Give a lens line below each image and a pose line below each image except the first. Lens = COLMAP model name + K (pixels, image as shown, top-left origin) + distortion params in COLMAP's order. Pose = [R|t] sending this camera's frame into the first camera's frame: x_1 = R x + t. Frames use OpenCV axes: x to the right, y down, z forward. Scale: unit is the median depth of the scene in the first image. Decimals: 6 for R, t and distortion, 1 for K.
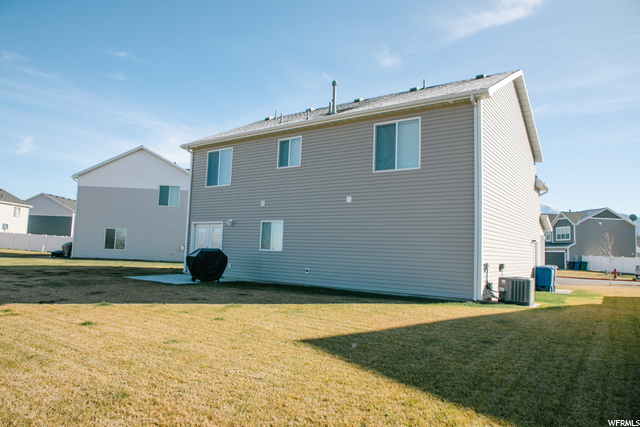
lens RADIAL K [[443.0, 0, 320.0], [0, 443.0, 213.5], [0, 0, 1]] dist [-0.008755, -0.003822]
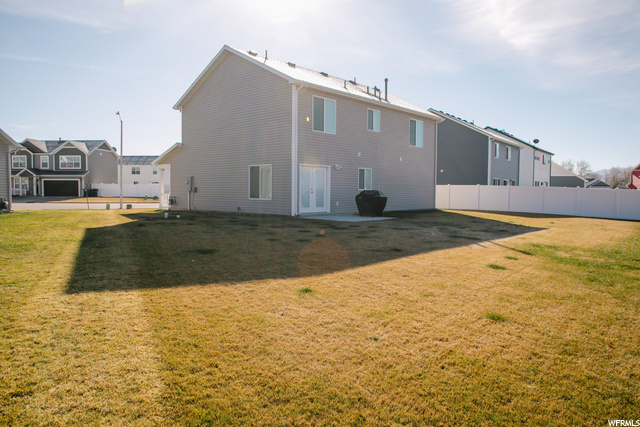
lens RADIAL K [[443.0, 0, 320.0], [0, 443.0, 213.5], [0, 0, 1]] dist [-0.008755, -0.003822]
pose [[0.295545, -0.071454, 0.952653, -0.289342], [-0.091632, 0.990481, 0.102719, 0.005484], [-0.950924, -0.117652, 0.286185, 0.147534]]
